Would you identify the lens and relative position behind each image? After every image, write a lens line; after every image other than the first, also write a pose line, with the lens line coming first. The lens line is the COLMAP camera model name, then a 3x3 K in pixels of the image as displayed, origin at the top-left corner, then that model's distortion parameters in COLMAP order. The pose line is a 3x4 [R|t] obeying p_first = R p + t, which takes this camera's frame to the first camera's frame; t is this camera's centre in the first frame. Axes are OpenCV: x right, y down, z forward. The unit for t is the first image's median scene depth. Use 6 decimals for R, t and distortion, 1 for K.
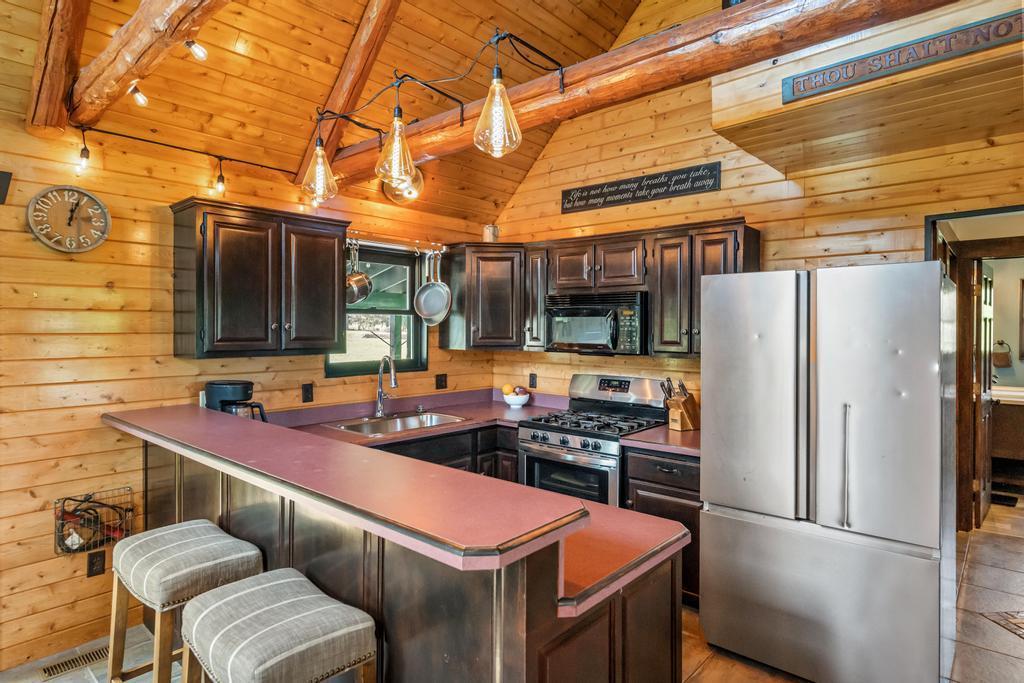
lens RADIAL K [[554.9, 0, 513.8], [0, 554.9, 344.6], [0, 0, 1]] dist [-0.000984, -0.000166]
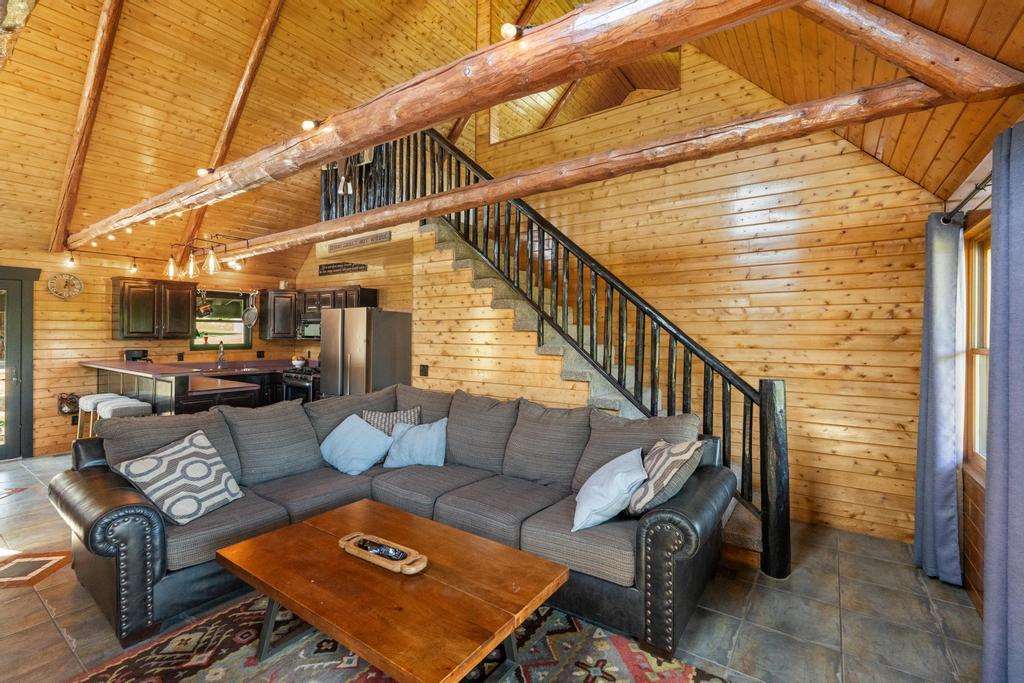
lens RADIAL K [[445.4, 0, 512.0], [0, 445.4, 341.5], [0, 0, 1]] dist [-0.001125, 0.000012]
pose [[0.993701, 0.000724, 0.112058, 0.912405], [0.000295, 0.999959, -0.009079, 0.048501], [-0.112060, 0.009055, 0.993660, -1.137398]]
